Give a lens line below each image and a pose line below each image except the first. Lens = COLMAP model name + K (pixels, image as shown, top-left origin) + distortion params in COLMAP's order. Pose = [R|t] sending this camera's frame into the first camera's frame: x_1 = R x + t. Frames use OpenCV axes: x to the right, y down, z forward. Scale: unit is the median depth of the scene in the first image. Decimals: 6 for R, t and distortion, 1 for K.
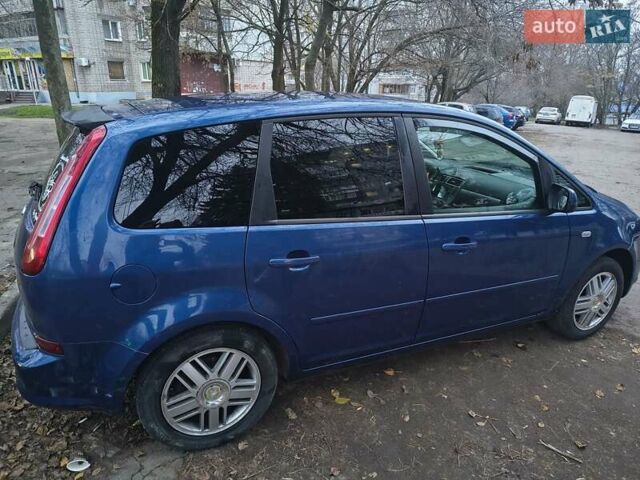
lens RADIAL K [[452.3, 0, 321.3], [0, 452.3, 239.0], [0, 0, 1]] dist [0.022394, -0.022317]
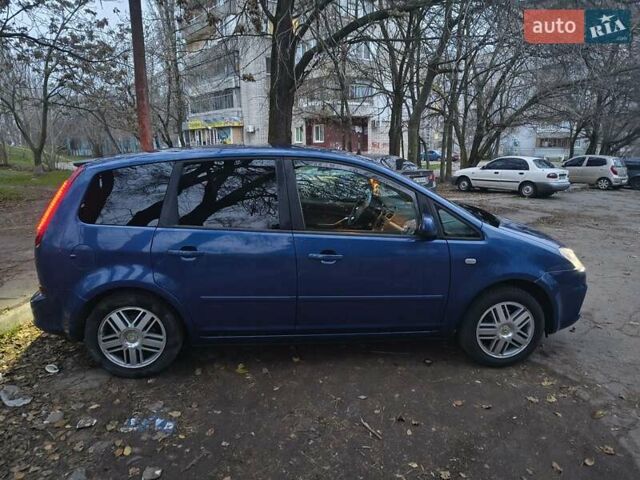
lens RADIAL K [[452.3, 0, 320.1], [0, 452.3, 238.3], [0, 0, 1]] dist [0.022394, -0.022317]
pose [[0.937625, 0.045669, -0.344634, 0.787933], [-0.087323, 0.990490, -0.106319, 0.107981], [0.336501, 0.129782, 0.932697, -0.222301]]
